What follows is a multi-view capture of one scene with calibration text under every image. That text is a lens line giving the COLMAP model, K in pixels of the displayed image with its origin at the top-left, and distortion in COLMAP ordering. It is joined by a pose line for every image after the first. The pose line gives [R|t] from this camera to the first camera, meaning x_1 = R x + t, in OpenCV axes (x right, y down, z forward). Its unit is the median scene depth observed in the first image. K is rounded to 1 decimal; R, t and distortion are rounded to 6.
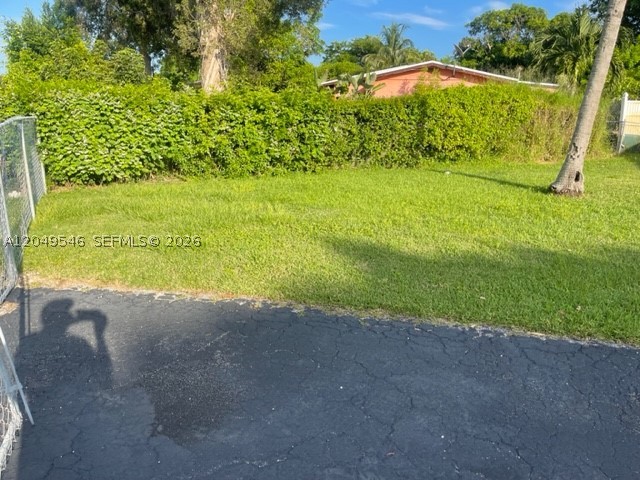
lens RADIAL K [[482.7, 0, 319.7], [0, 482.7, 235.2], [0, 0, 1]] dist [0.067281, -0.092890]
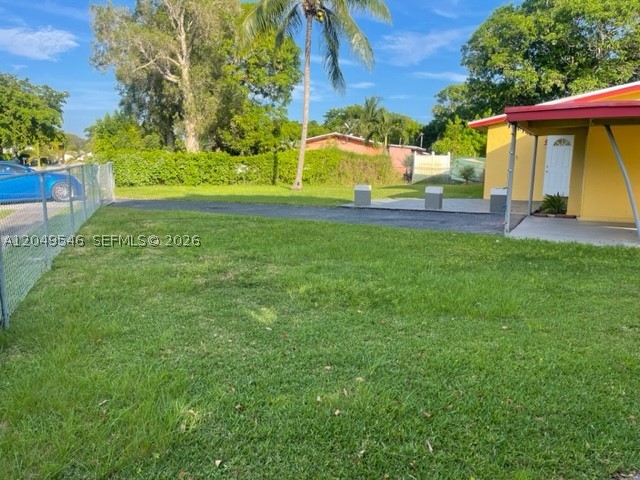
lens RADIAL K [[482.7, 0, 319.7], [0, 482.7, 235.2], [0, 0, 1]] dist [0.067281, -0.092890]
pose [[0.996460, 0.010070, -0.083461, 0.527498], [-0.018675, 0.994509, -0.102975, 0.274065], [0.081966, 0.104169, 0.991176, -1.024872]]
